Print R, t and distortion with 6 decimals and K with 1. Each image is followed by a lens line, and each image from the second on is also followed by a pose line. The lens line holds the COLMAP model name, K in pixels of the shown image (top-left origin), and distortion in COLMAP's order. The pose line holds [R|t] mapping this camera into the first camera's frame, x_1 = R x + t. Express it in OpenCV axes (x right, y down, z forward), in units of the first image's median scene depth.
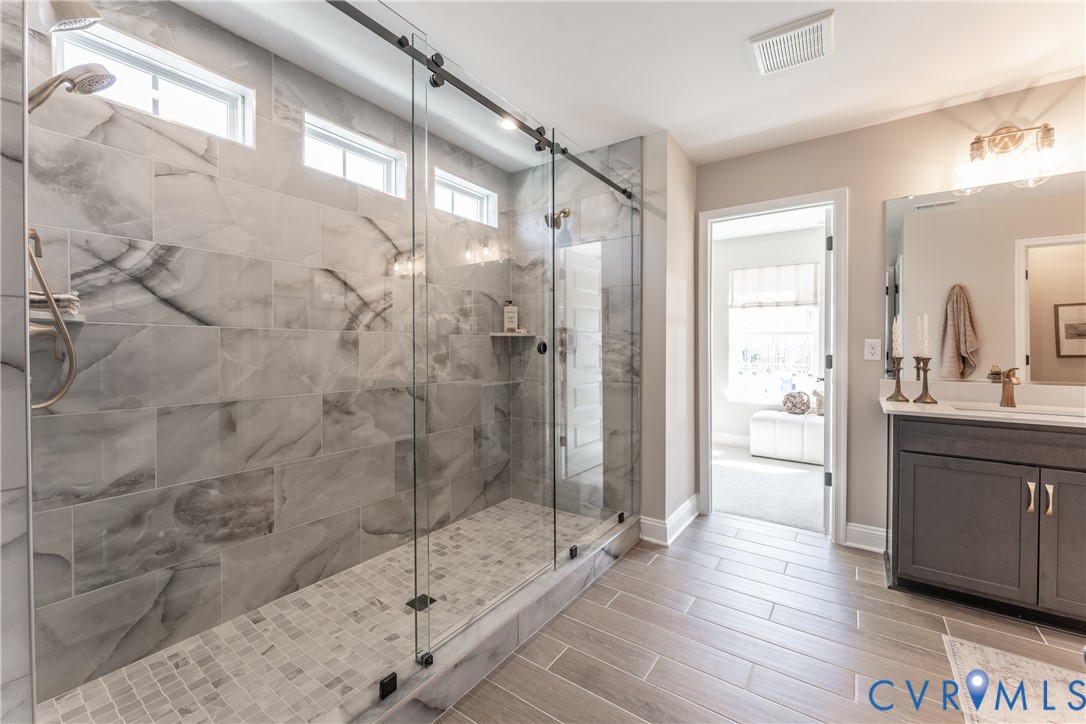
lens RADIAL K [[437.3, 0, 545.6], [0, 437.3, 352.0], [0, 0, 1]] dist [0.002188, 0.001005]
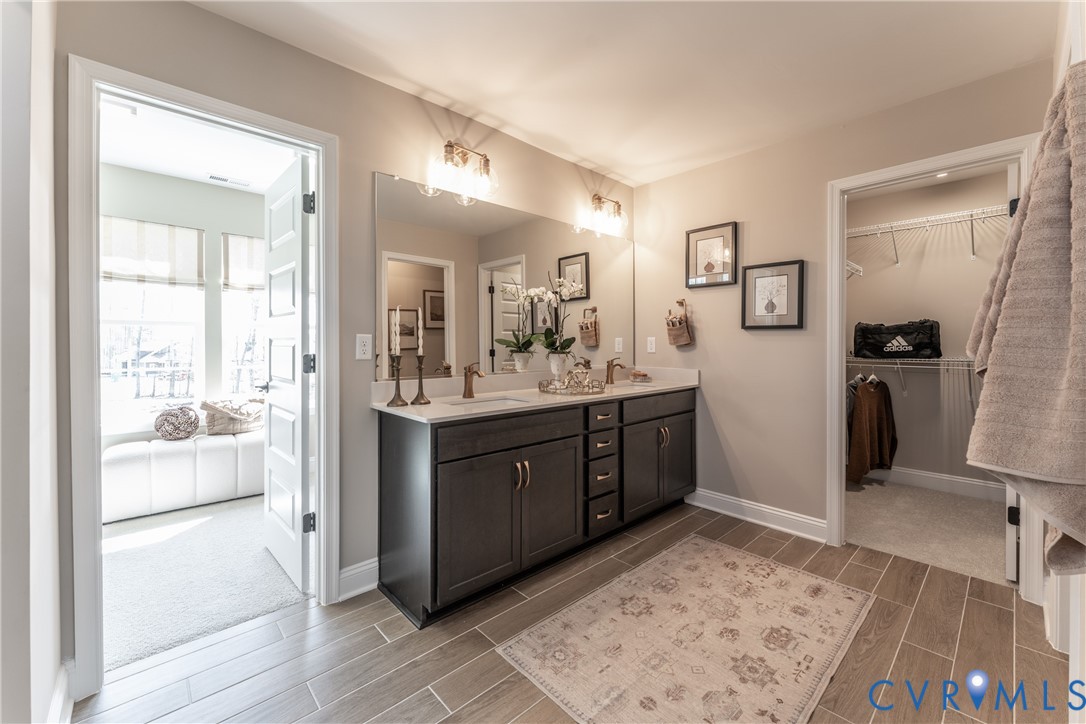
lens RADIAL K [[437.3, 0, 495.7], [0, 437.3, 344.2], [0, 0, 1]] dist [0.002188, 0.001005]
pose [[0.208242, -0.006051, 0.978059, -0.007928], [0.013741, 0.999900, 0.003260, -0.010536], [-0.977981, 0.012761, 0.208305, 0.627856]]
